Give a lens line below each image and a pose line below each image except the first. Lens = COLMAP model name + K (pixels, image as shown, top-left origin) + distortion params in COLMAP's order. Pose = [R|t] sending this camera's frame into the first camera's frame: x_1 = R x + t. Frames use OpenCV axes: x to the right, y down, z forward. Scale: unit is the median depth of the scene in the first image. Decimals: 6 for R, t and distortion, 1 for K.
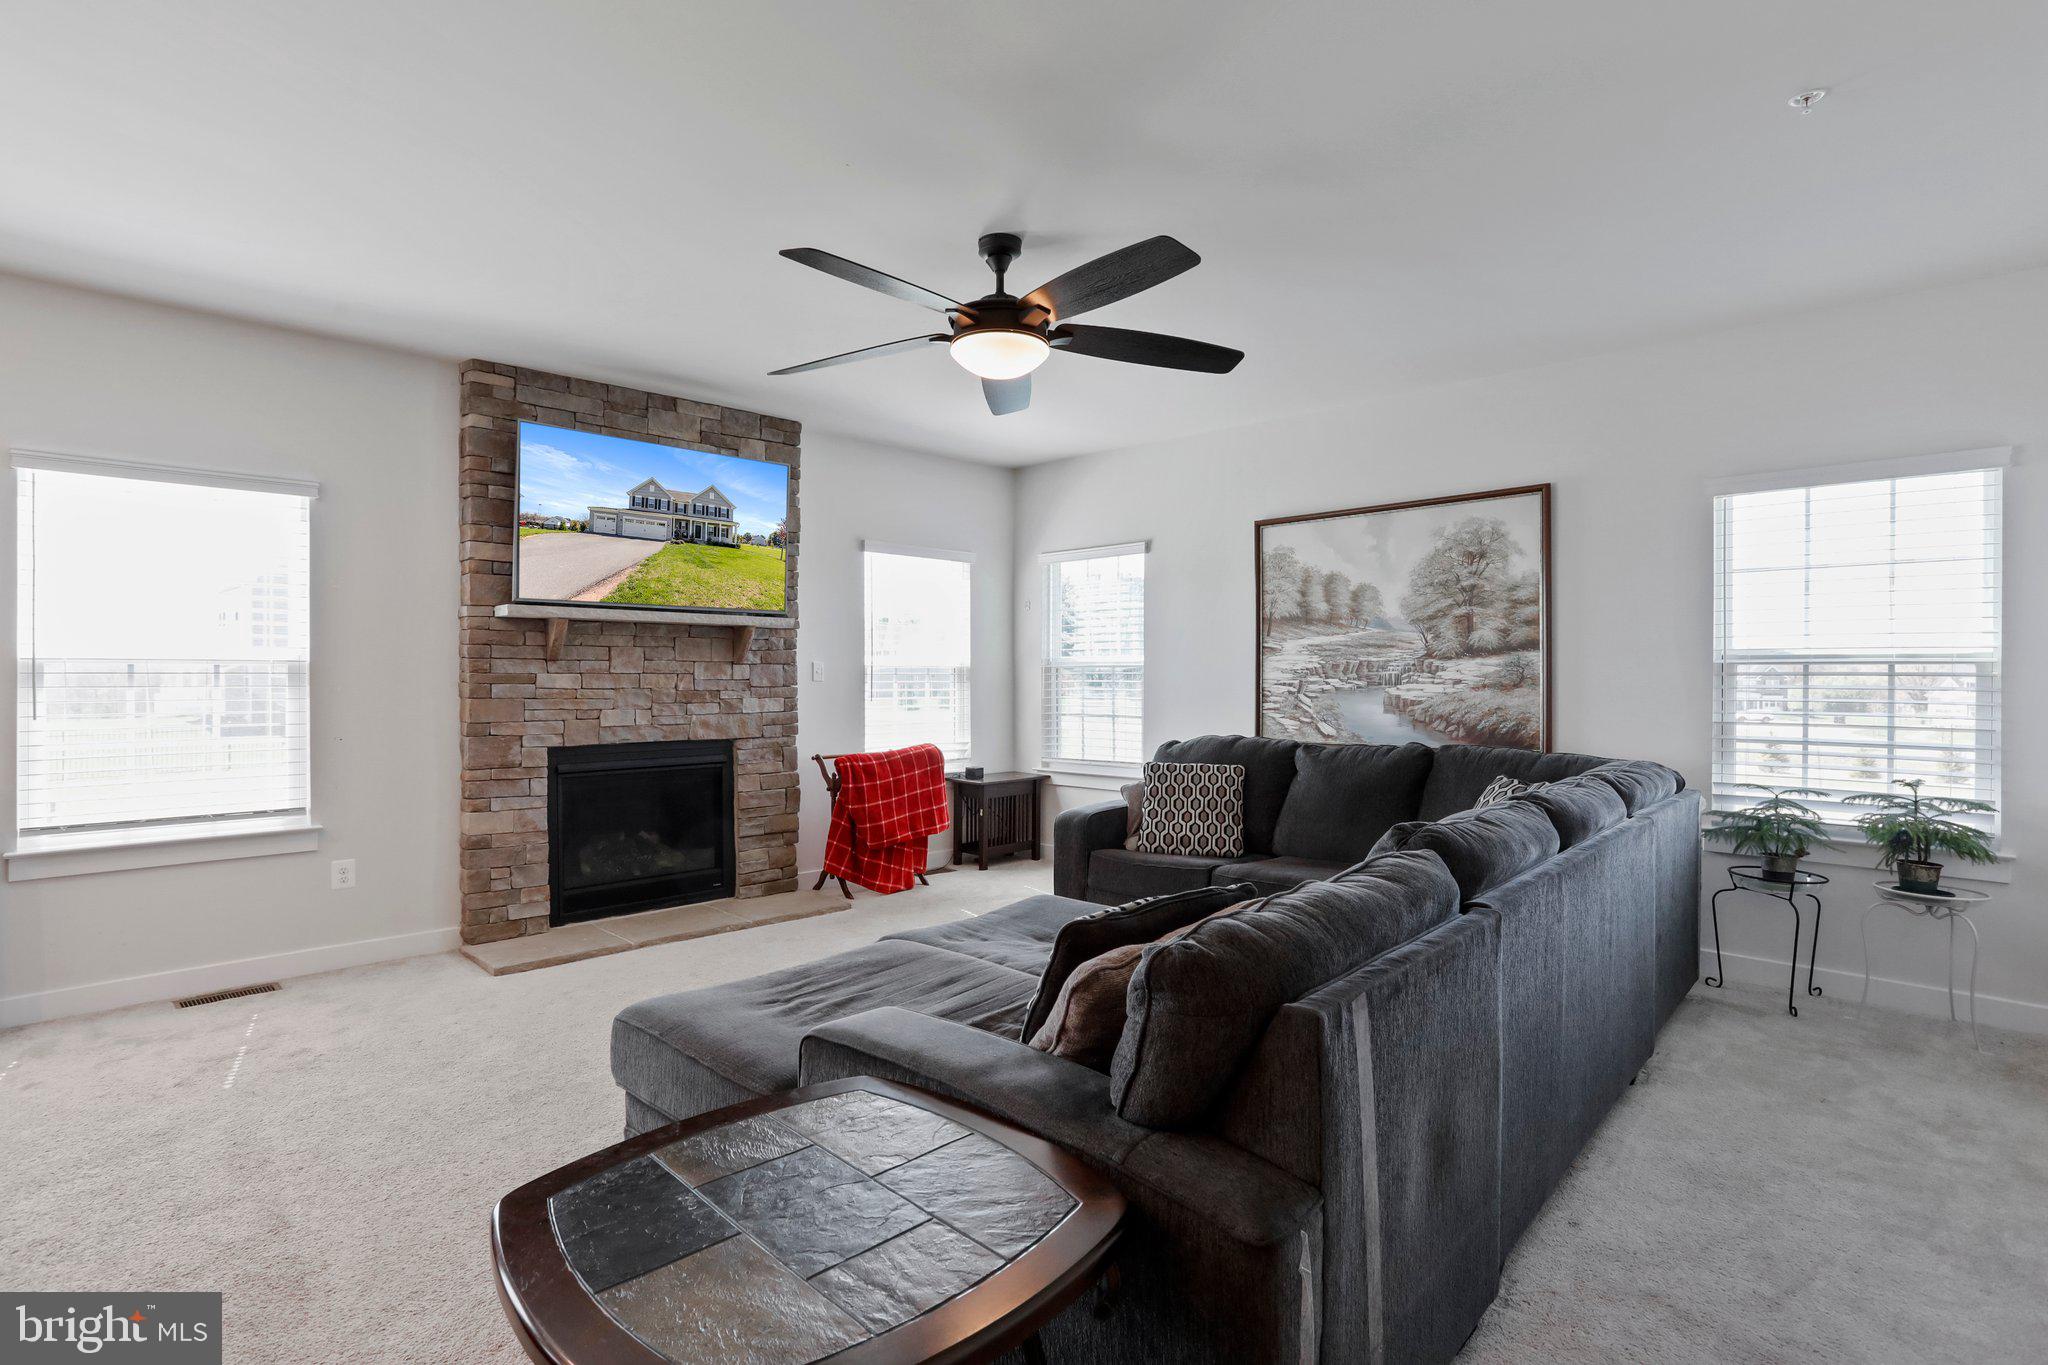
lens RADIAL K [[980.8, 0, 1020.6], [0, 980.8, 679.8], [0, 0, 1]] dist [-0.002279, -0.000461]
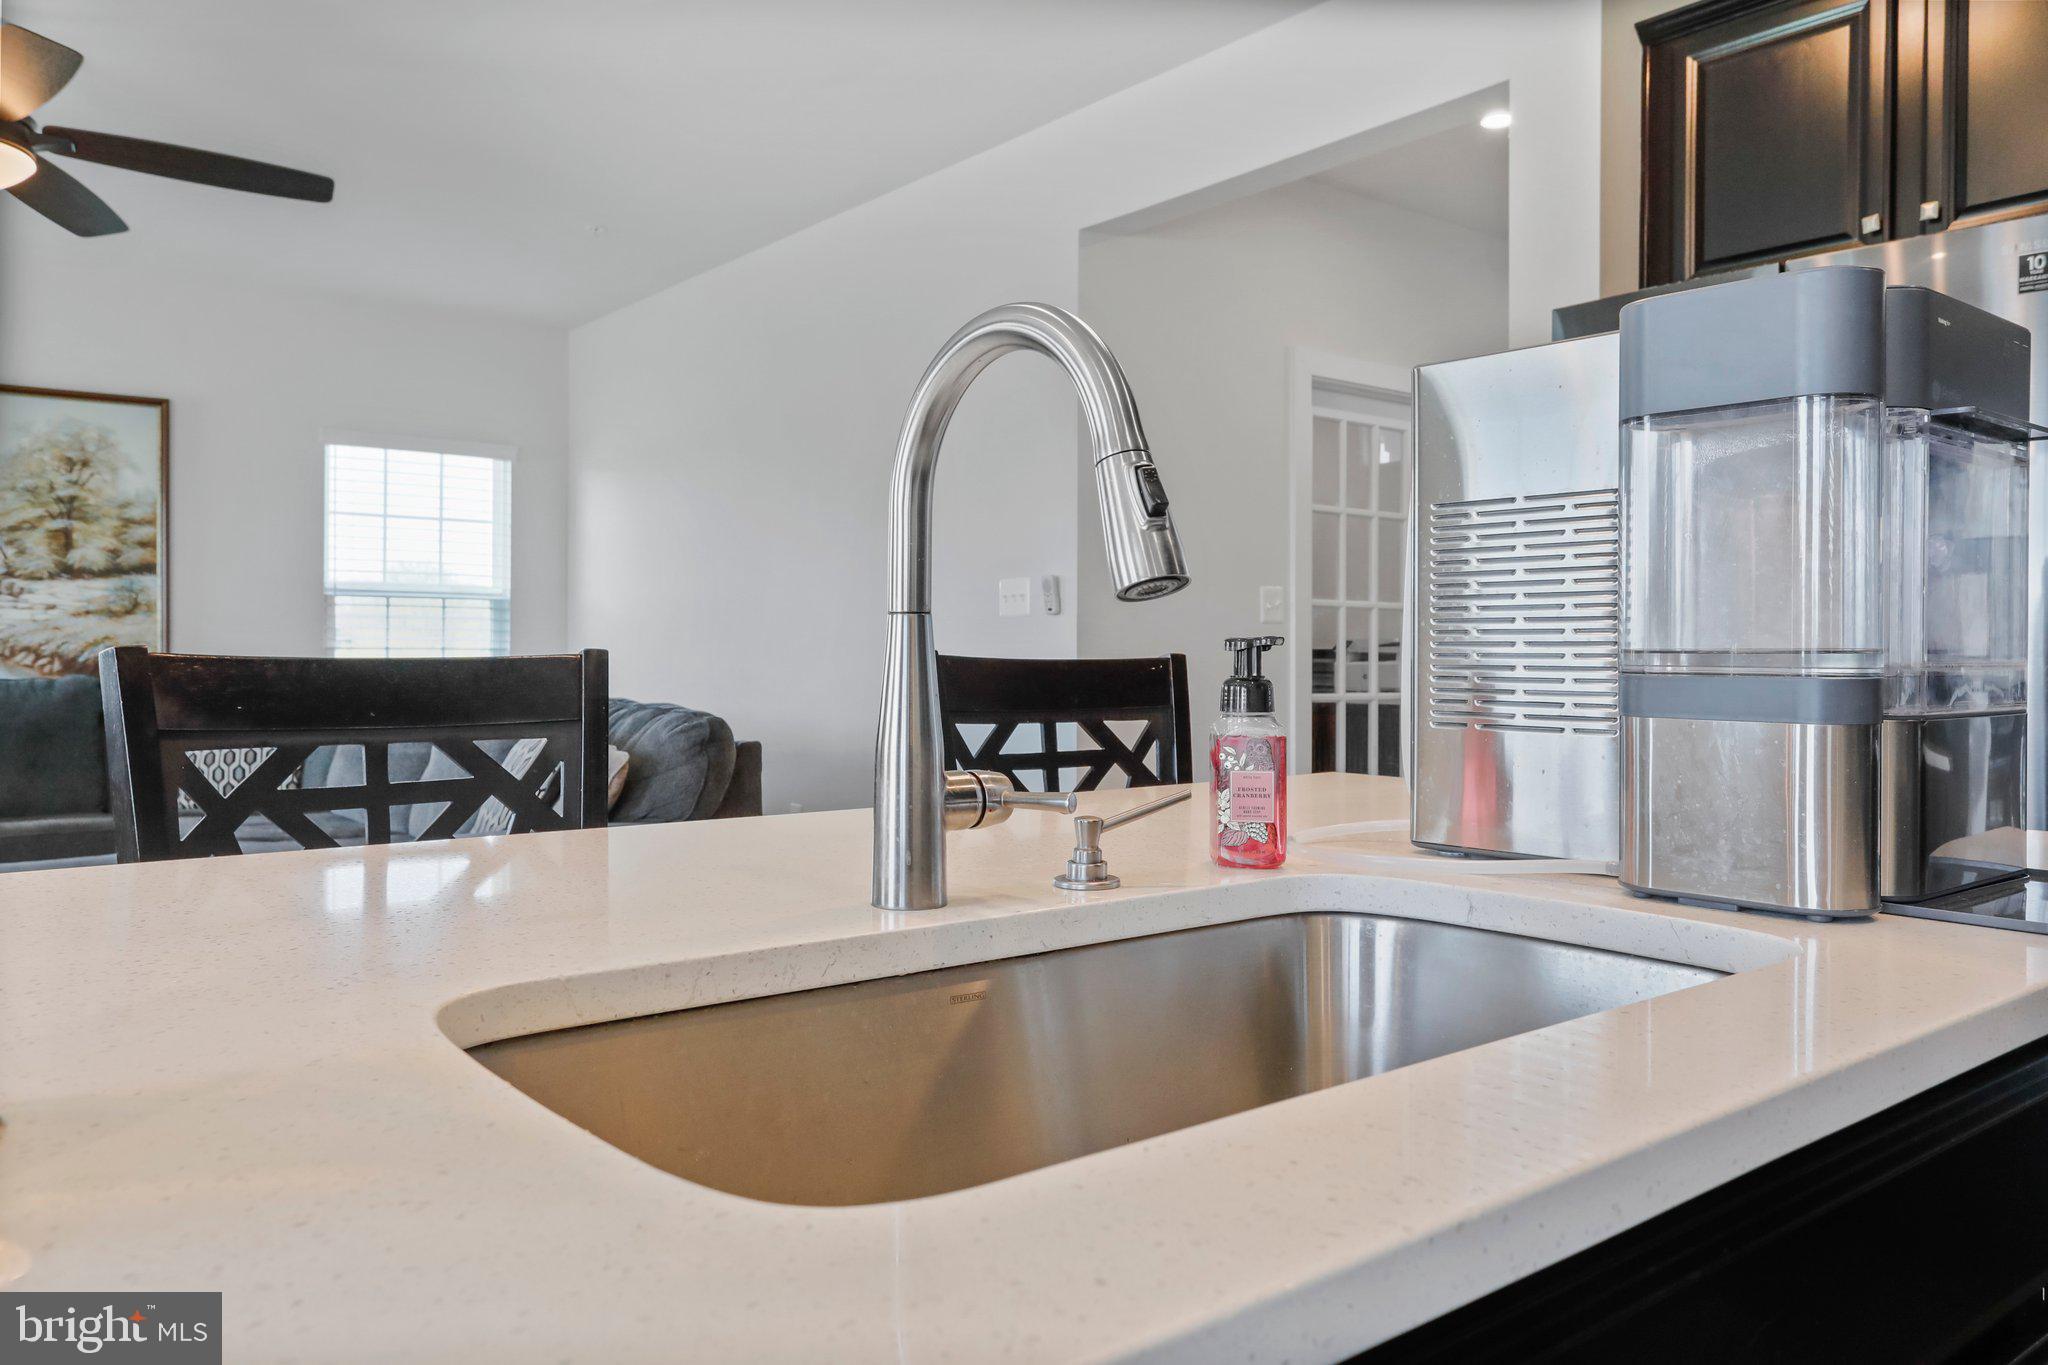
lens RADIAL K [[1463.5, 0, 1029.8], [0, 1463.5, 654.7], [0, 0, 1]] dist [0.013934, 0.000799]
pose [[0.159044, -0.010817, 0.987212, -0.703574], [-0.007607, 0.999897, 0.012182, 0.021993], [-0.987242, -0.009448, 0.158945, -0.048328]]
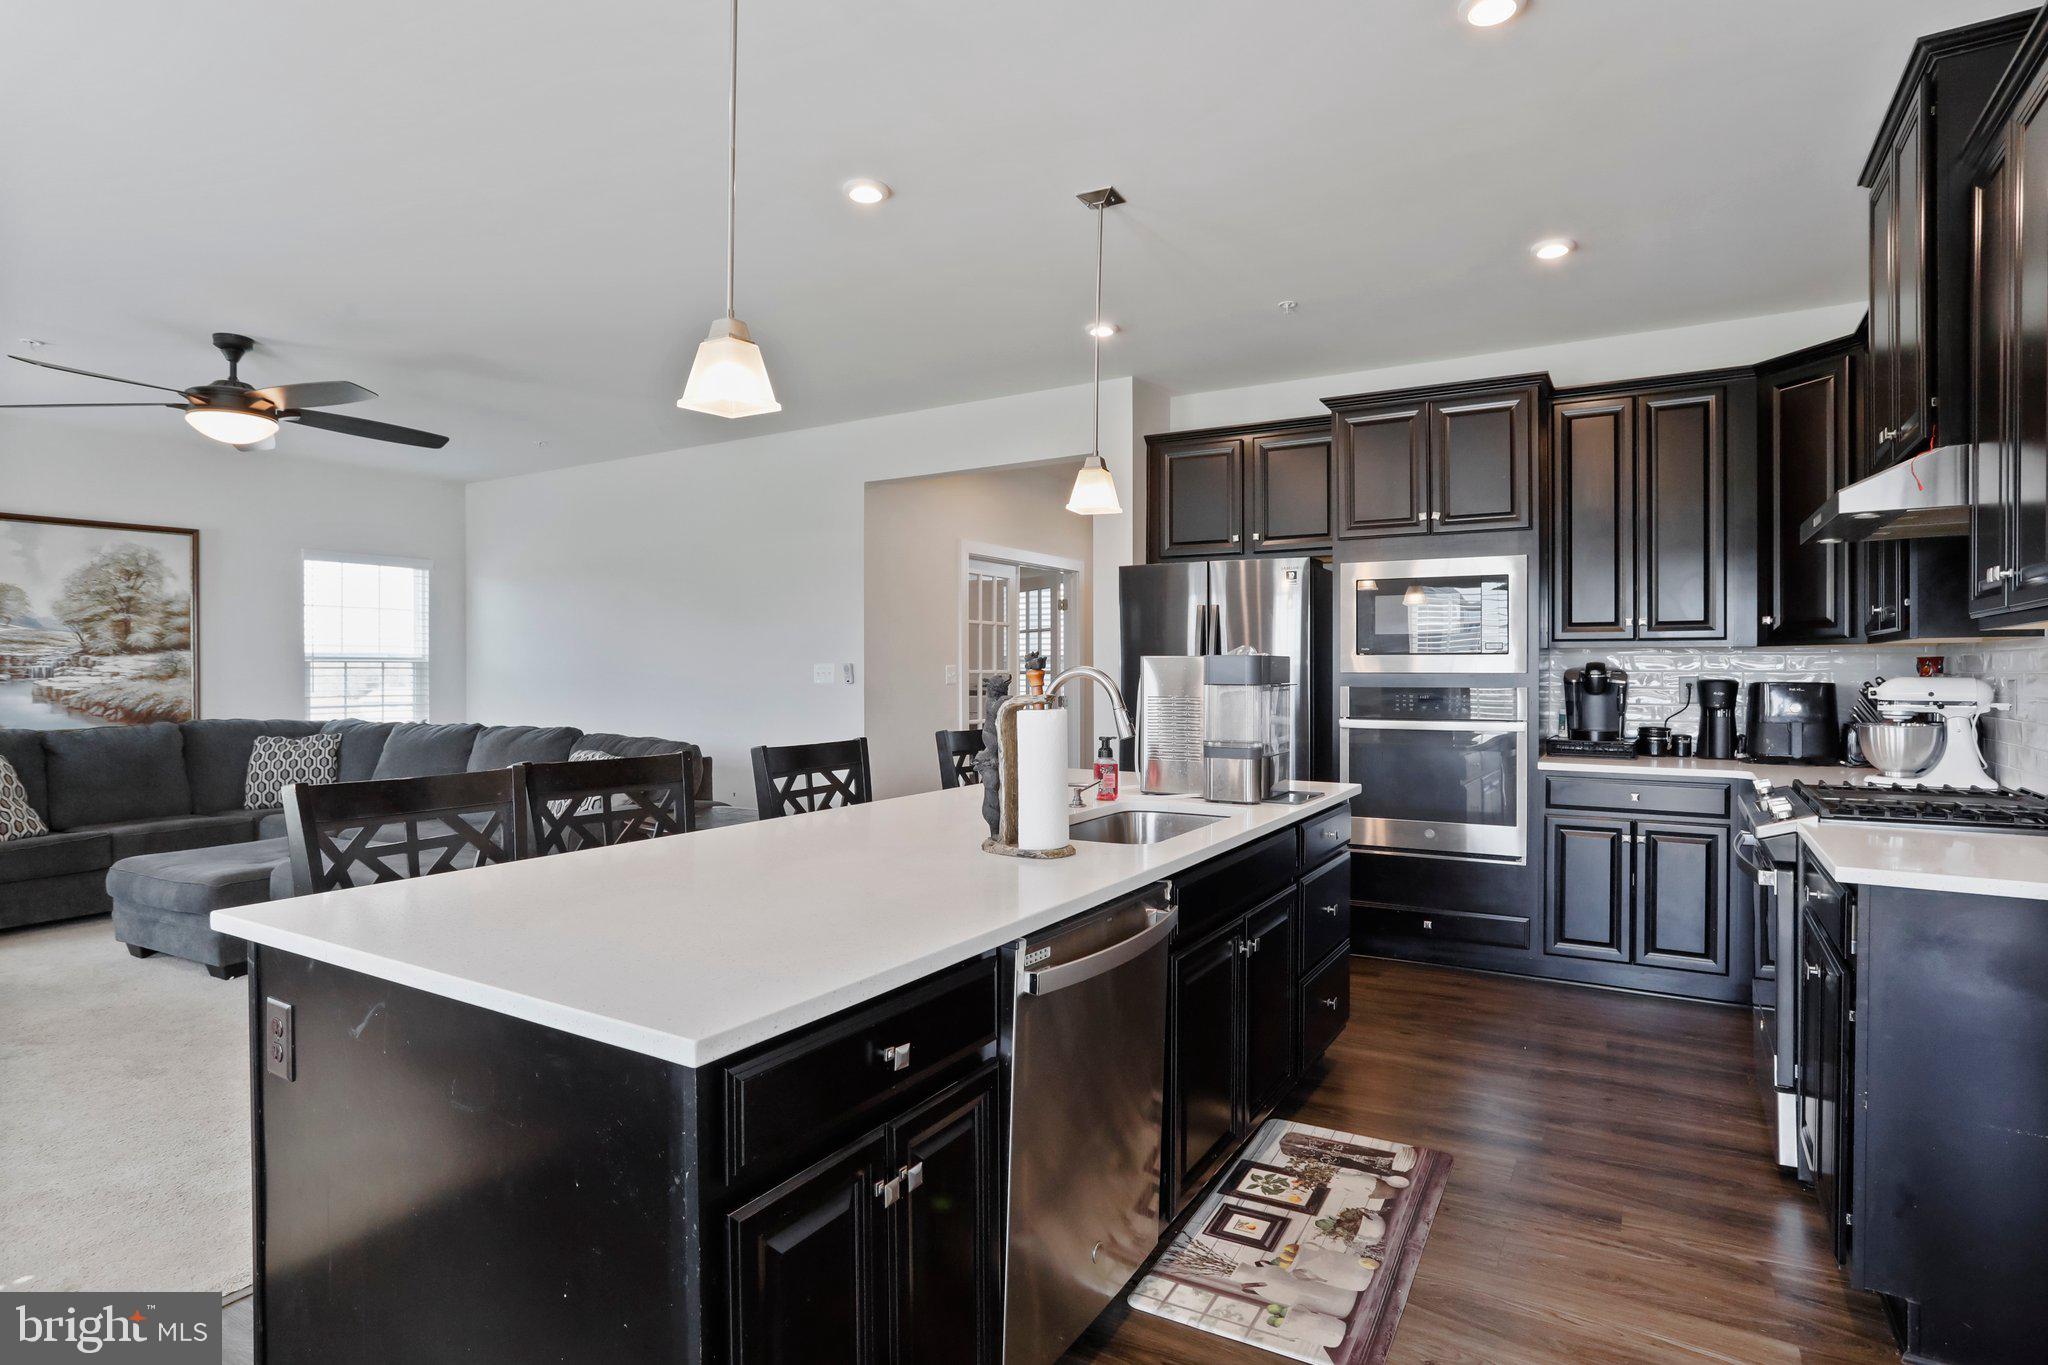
lens RADIAL K [[1075.0, 0, 1015.5], [0, 1075.0, 683.3], [0, 0, 1]] dist [-0.012081, 0.002430]
pose [[-0.185223, -0.025721, 0.982360, -1.107362], [-0.008020, 0.999664, 0.024661, -0.029263], [-0.982664, -0.003311, -0.185367, 0.140464]]
